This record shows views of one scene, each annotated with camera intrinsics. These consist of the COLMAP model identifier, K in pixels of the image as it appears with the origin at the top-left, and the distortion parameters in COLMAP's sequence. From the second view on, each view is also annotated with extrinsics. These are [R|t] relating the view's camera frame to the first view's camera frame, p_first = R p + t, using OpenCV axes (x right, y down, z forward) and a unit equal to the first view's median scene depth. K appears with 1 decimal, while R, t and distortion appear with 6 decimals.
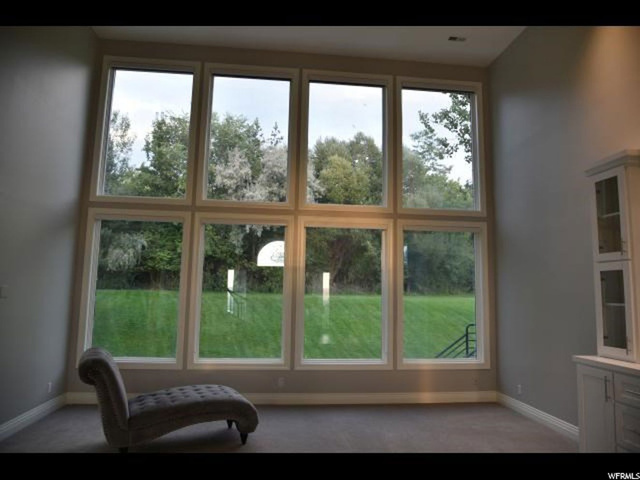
lens RADIAL K [[436.8, 0, 320.0], [0, 436.8, 240.0], [0, 0, 1]] dist [-0.027574, -0.000902]
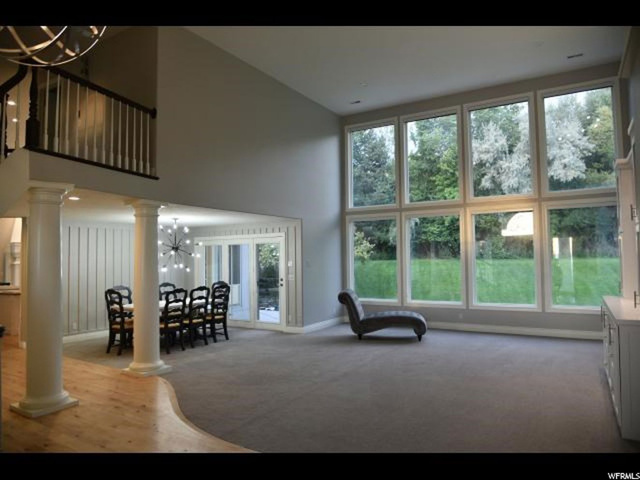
lens RADIAL K [[436.8, 0, 320.0], [0, 436.8, 240.0], [0, 0, 1]] dist [-0.027574, -0.000902]
pose [[0.796484, -0.056155, -0.602047, 0.099019], [0.099633, 0.994257, 0.039074, -0.011899], [0.596395, -0.091105, 0.797504, -0.110188]]
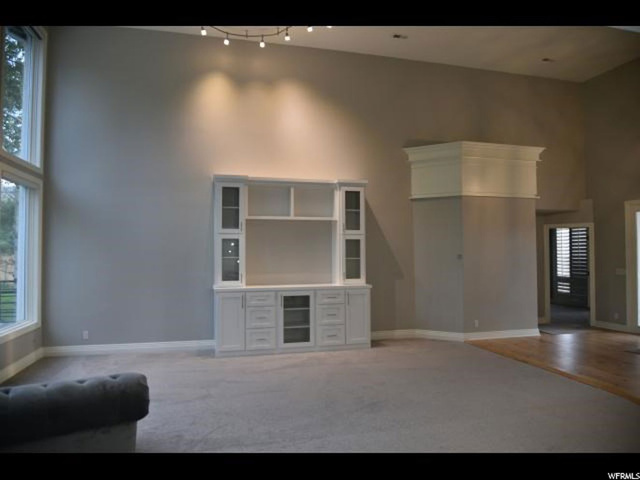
lens RADIAL K [[436.8, 0, 320.0], [0, 436.8, 240.0], [0, 0, 1]] dist [-0.027574, -0.000902]
pose [[-0.143915, 0.005145, 0.989577, -0.166267], [-0.115029, 0.993121, -0.021892, 0.010134], [-0.982882, -0.116980, -0.142333, 0.124864]]
